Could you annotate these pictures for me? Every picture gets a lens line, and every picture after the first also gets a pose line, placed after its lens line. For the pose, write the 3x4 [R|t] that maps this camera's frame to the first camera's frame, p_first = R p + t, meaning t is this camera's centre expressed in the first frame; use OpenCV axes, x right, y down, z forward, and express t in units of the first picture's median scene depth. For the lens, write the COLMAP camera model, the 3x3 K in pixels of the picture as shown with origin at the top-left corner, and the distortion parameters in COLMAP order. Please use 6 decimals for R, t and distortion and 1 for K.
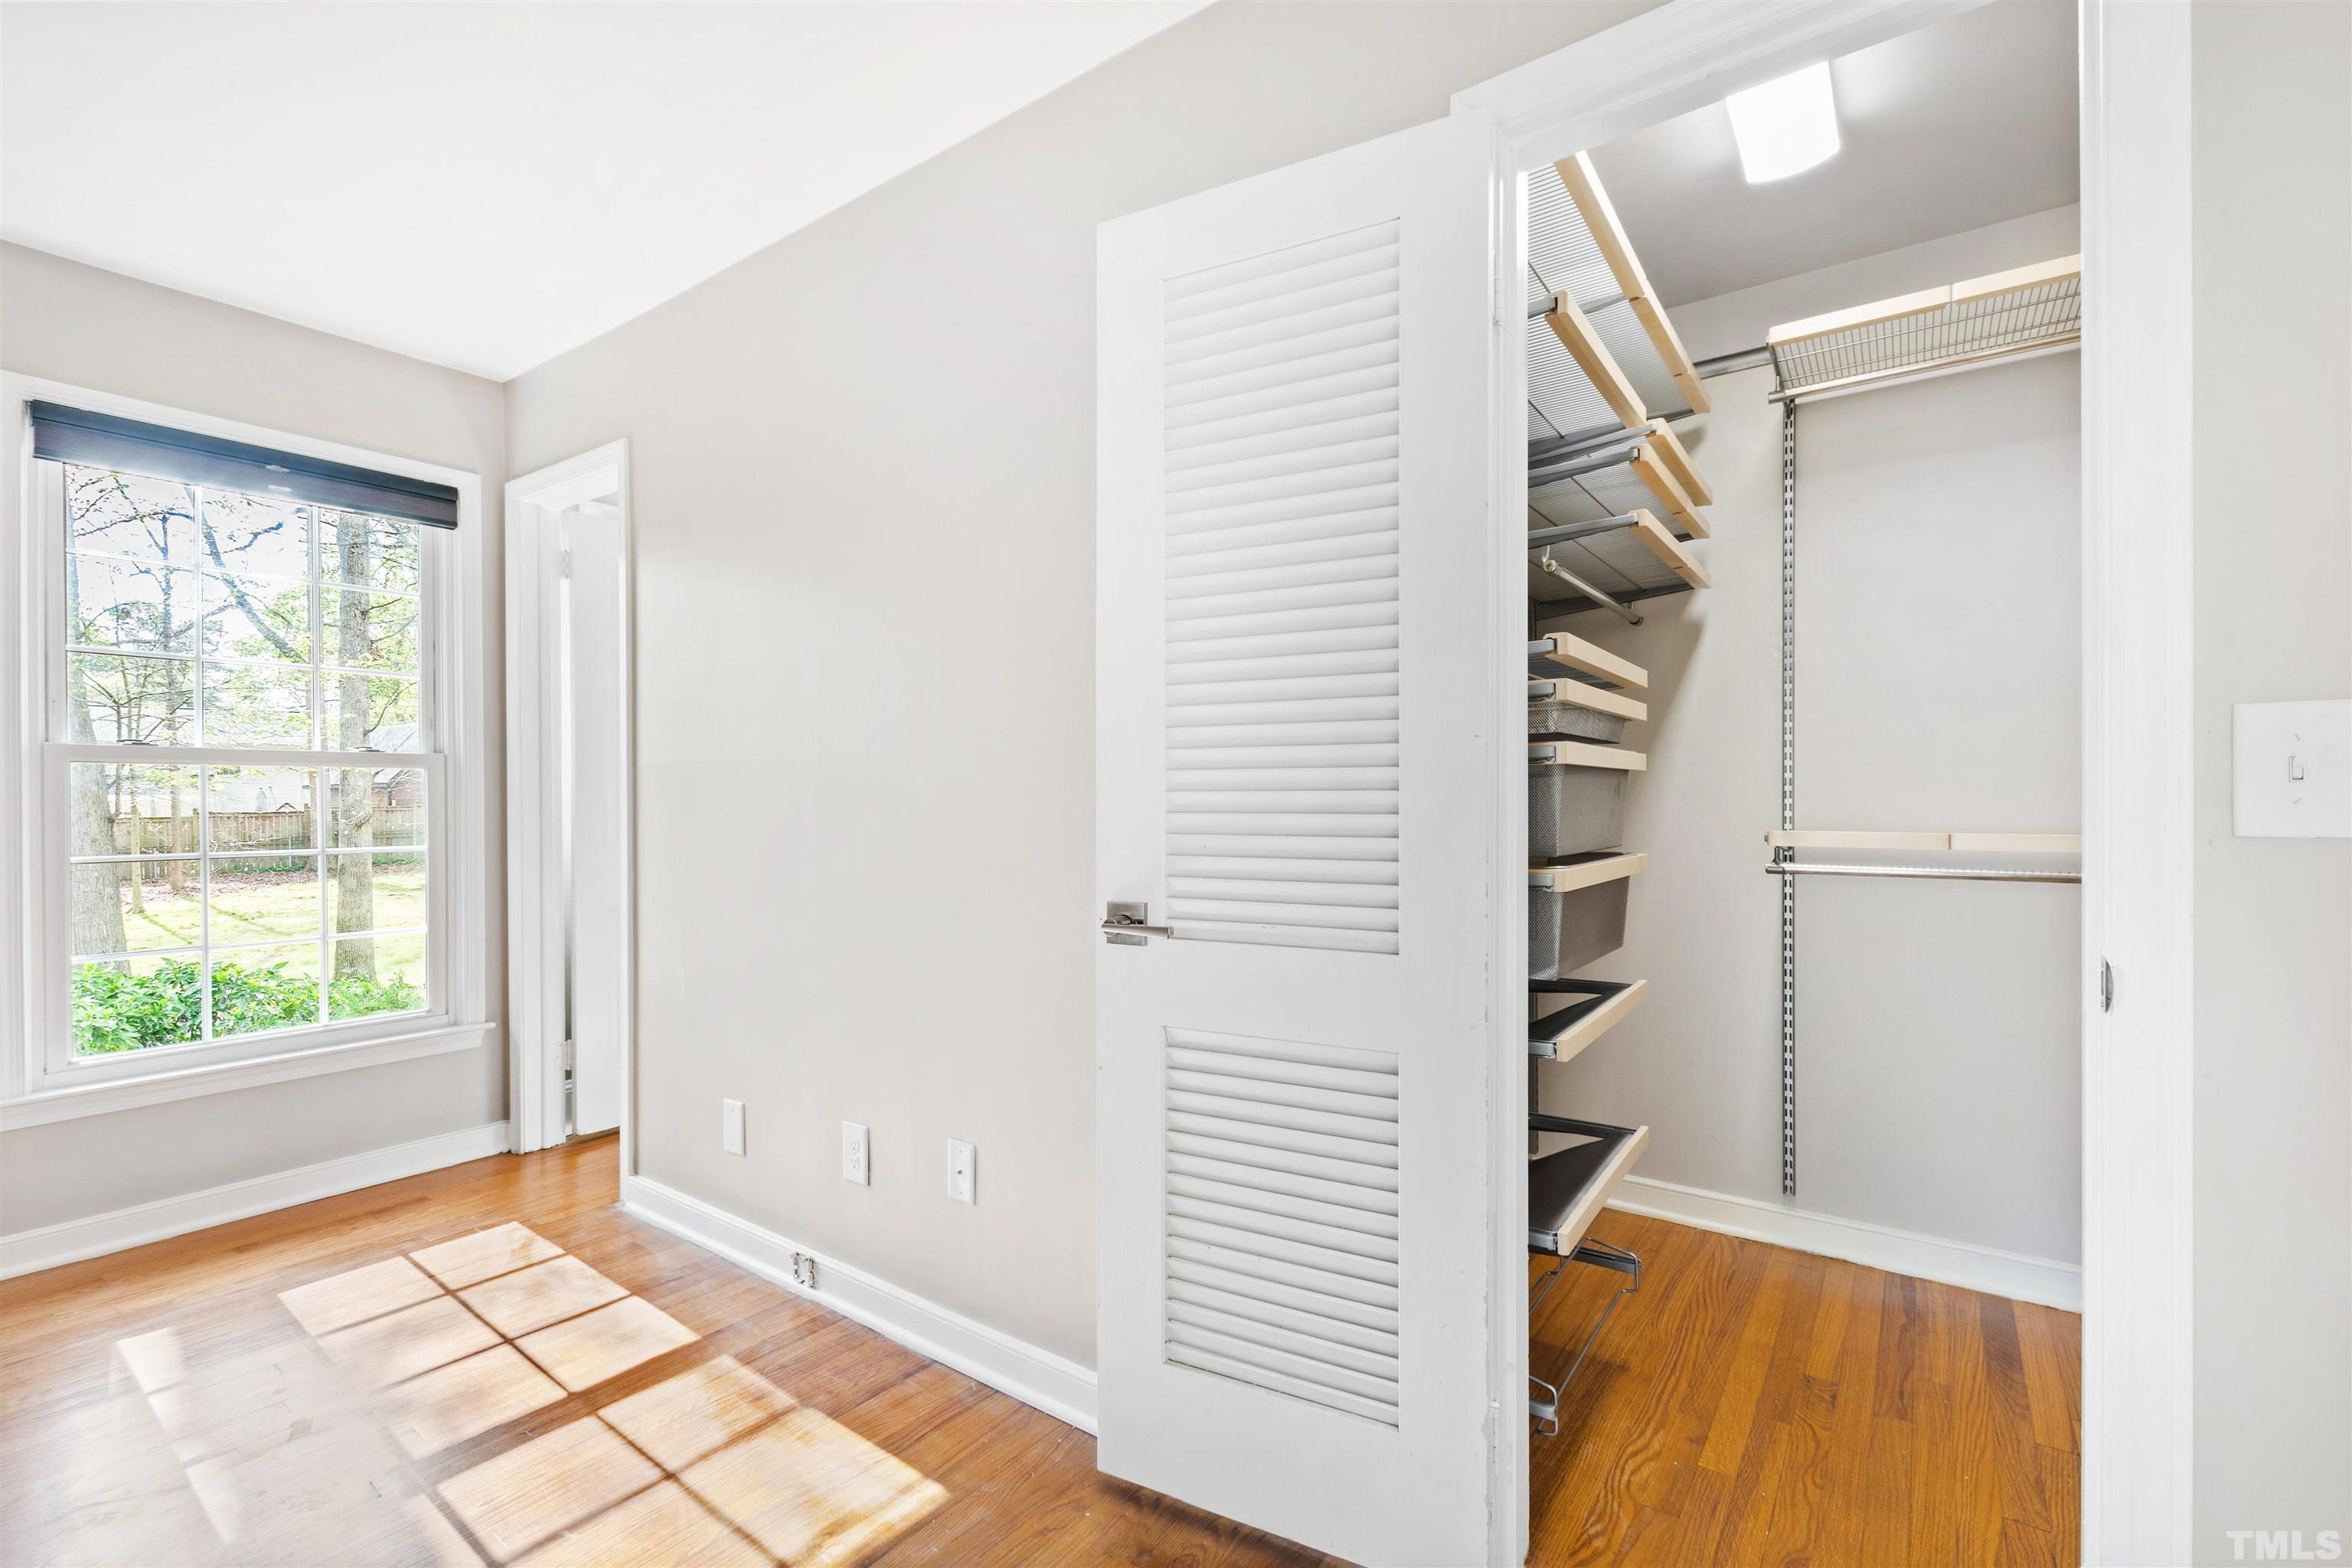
lens RADIAL K [[1058.1, 0, 1176.0], [0, 1058.1, 784.0], [0, 0, 1]] dist [0.004146, 0.000364]
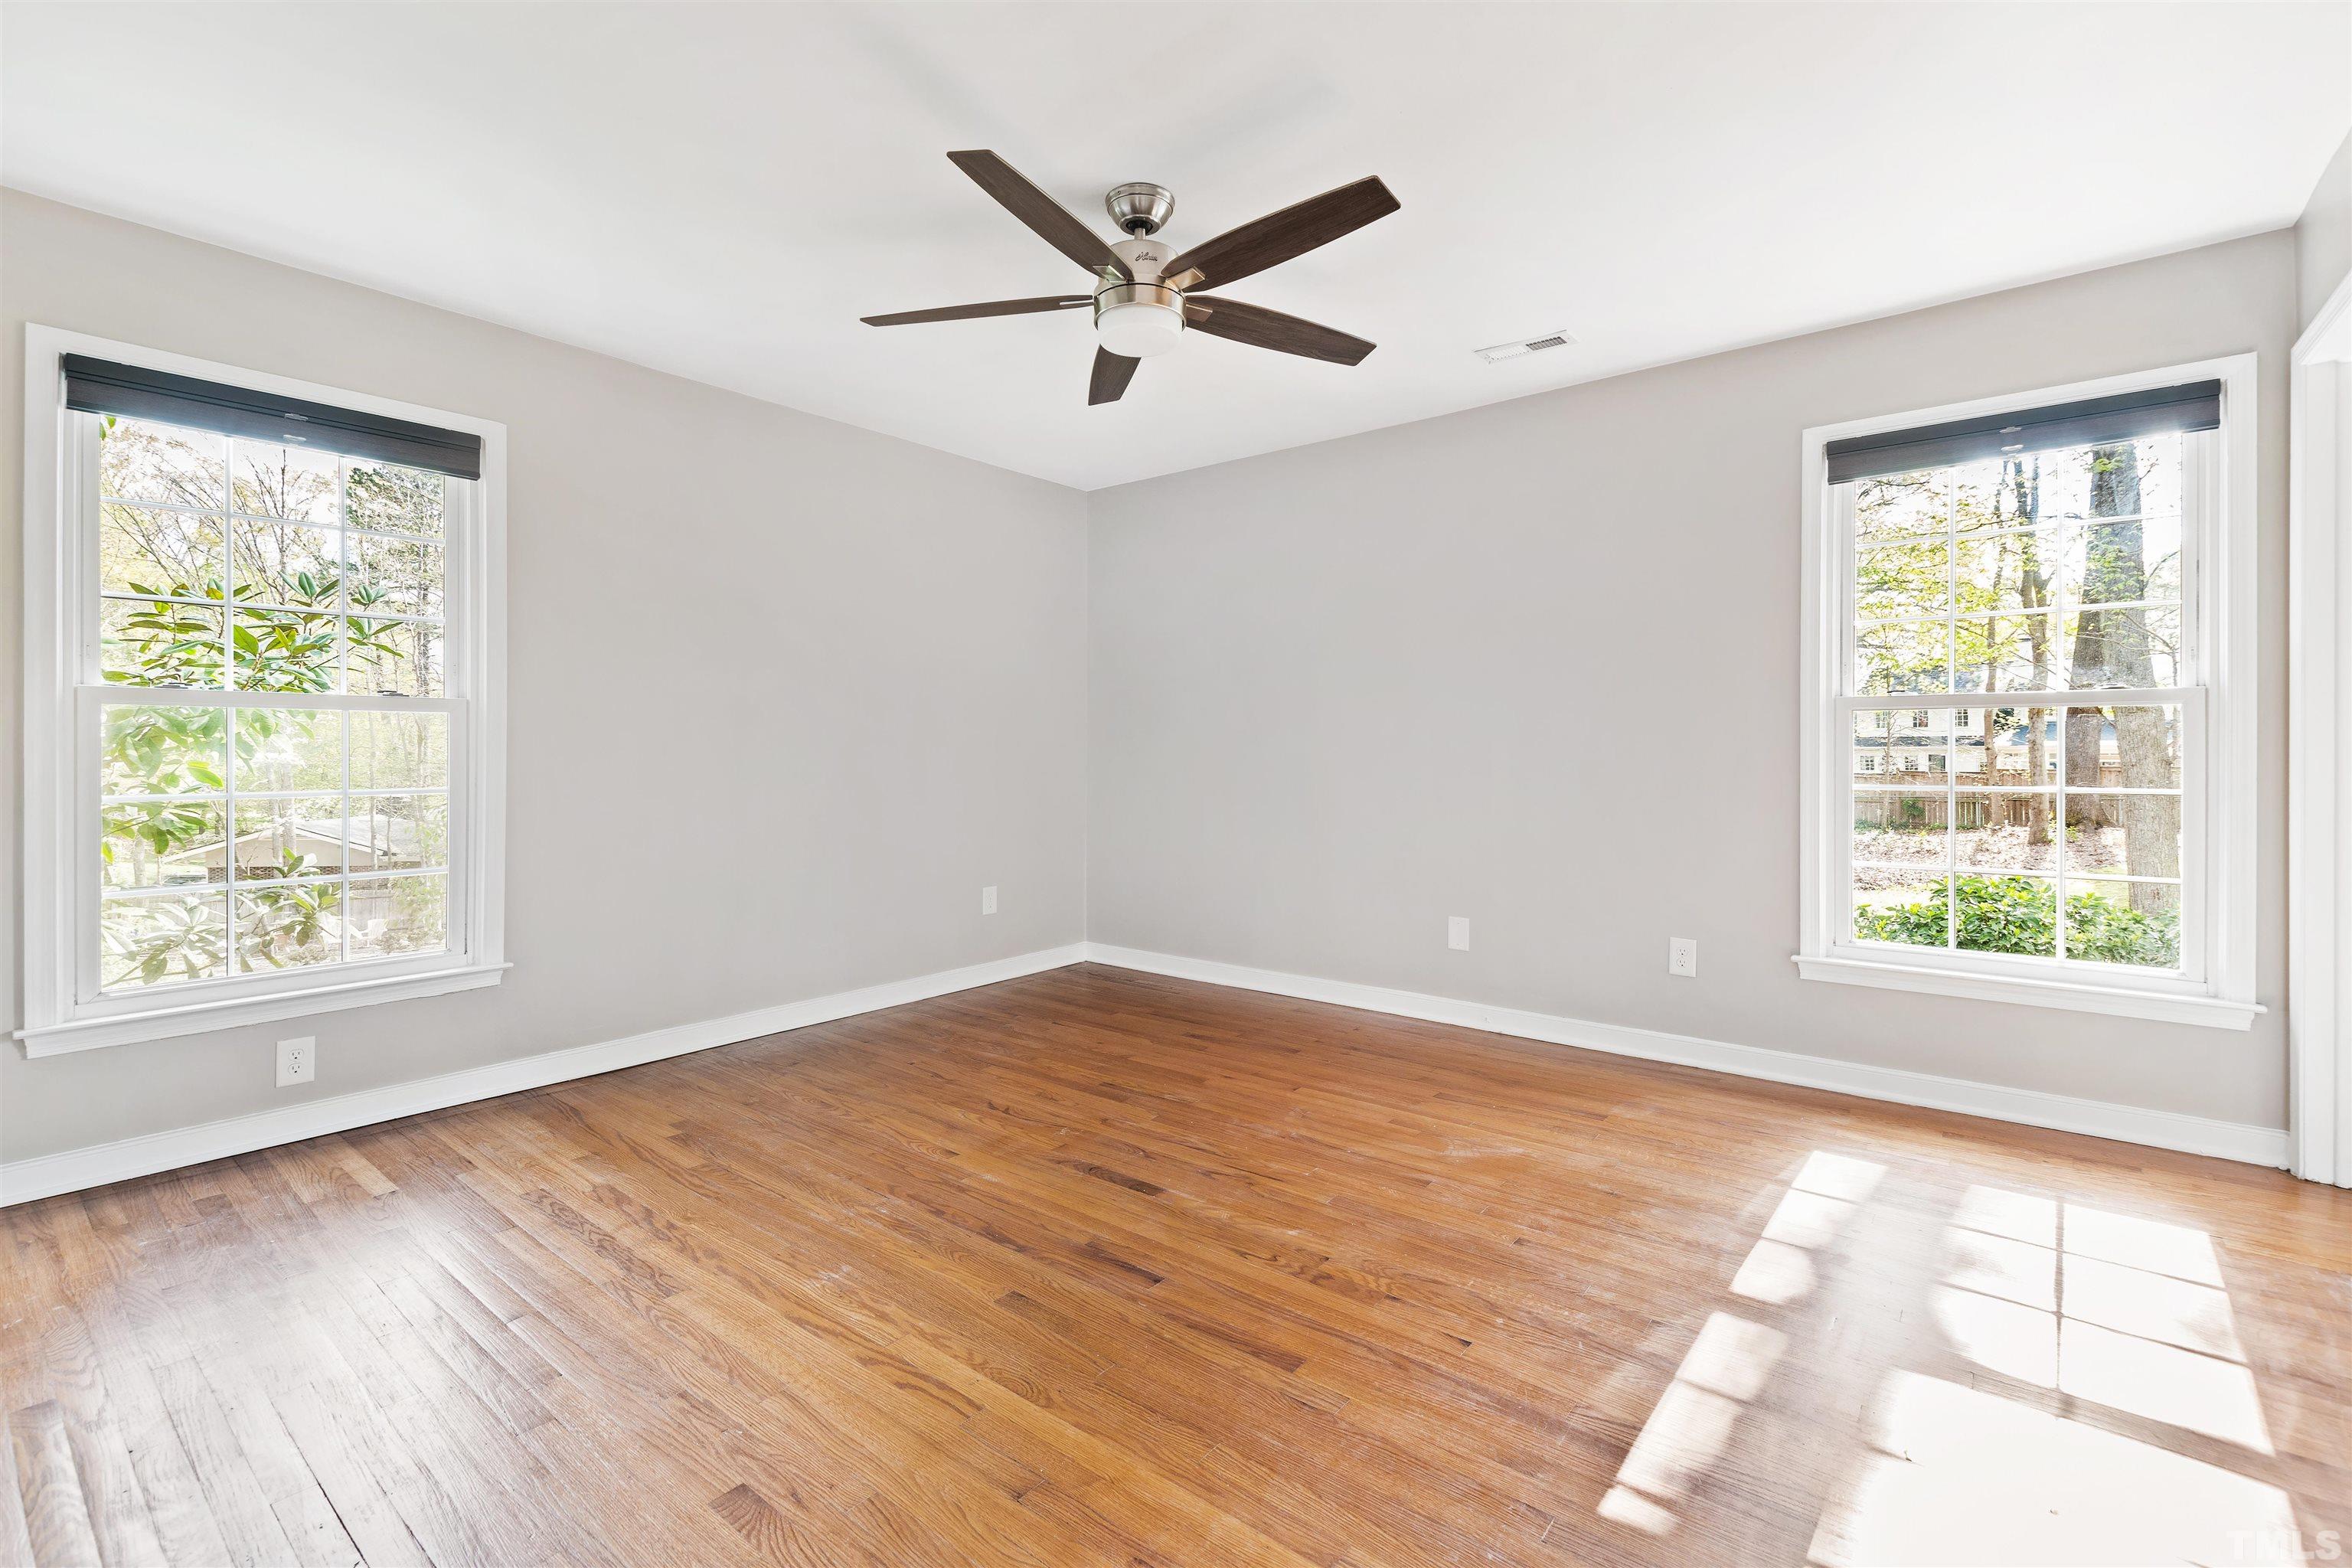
lens RADIAL K [[1058.6, 0, 1171.1], [0, 1058.6, 764.4], [0, 0, 1]] dist [0.004861, 0.000017]
pose [[-0.066633, 0.018991, -0.997597, 0.256863], [0.014029, 0.999738, 0.018095, 0.006959], [0.997679, -0.012789, -0.066882, 0.206984]]
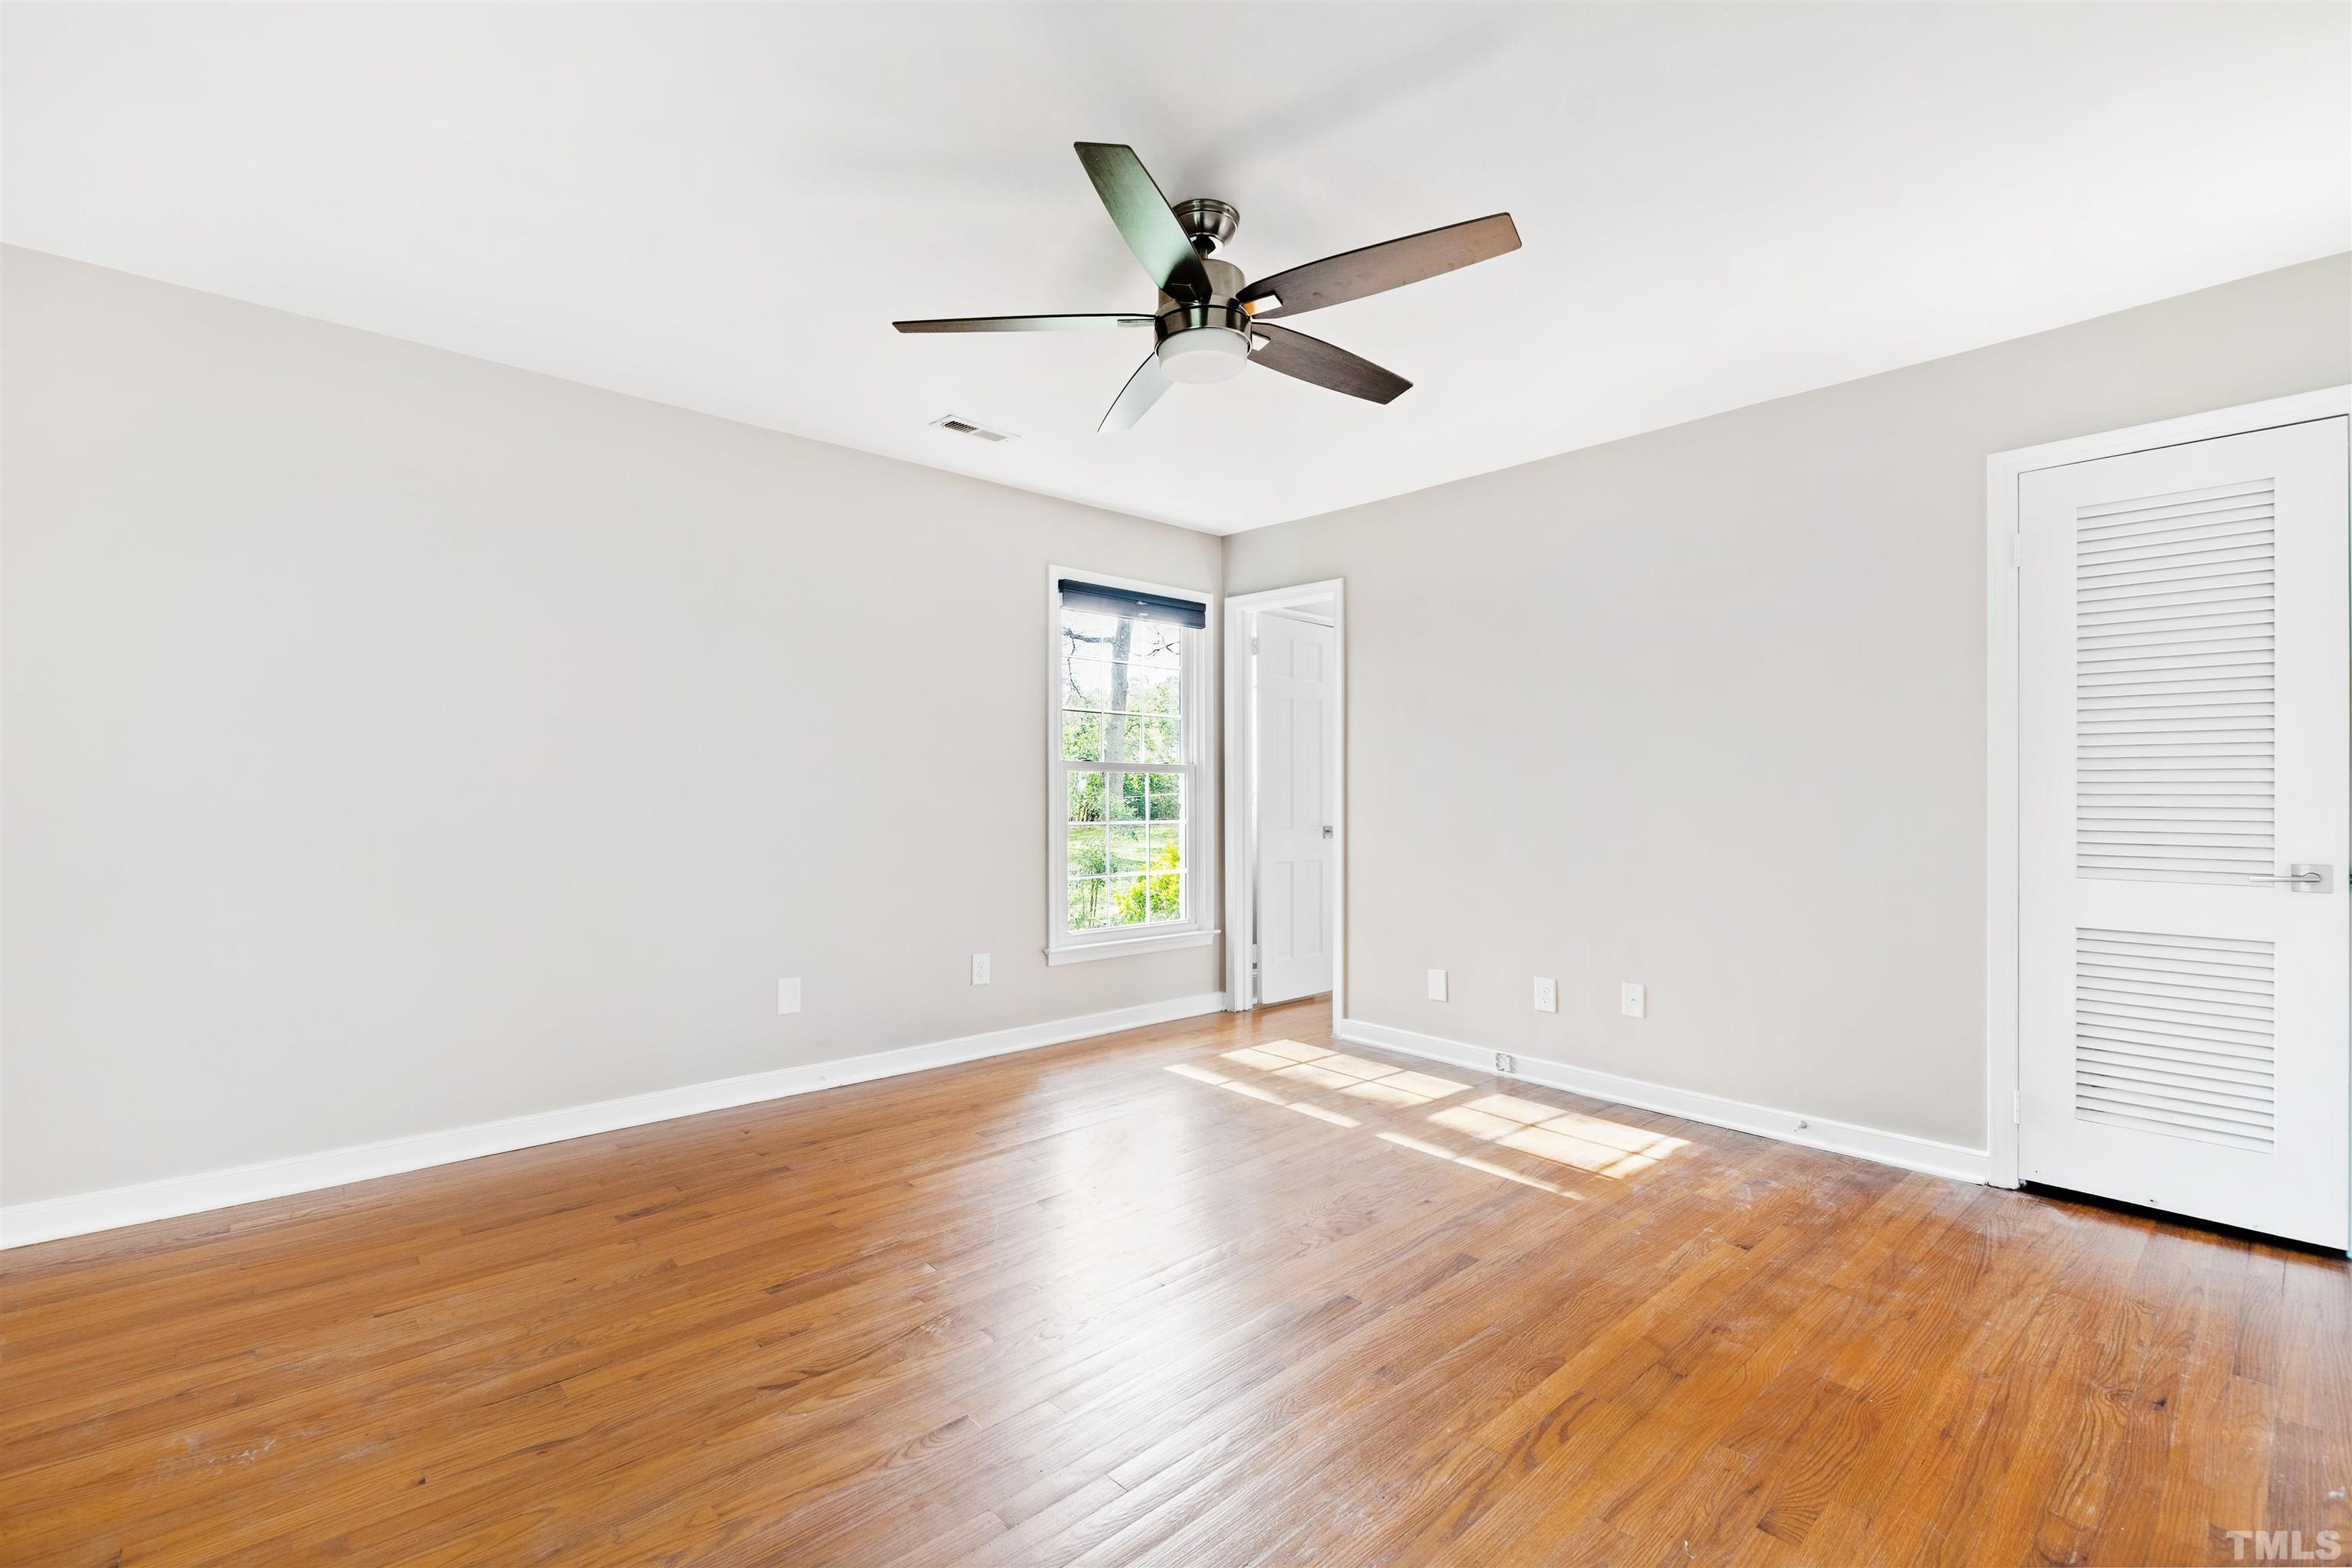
lens RADIAL K [[1028.9, 0, 1167.1], [0, 1028.9, 782.1], [0, 0, 1]] dist [0.001528, -0.000191]
pose [[0.978695, 0.007184, -0.205195, -0.415035], [-0.008068, 0.999961, -0.003472, 0.003879], [0.205162, 0.005053, 0.978715, -0.587582]]
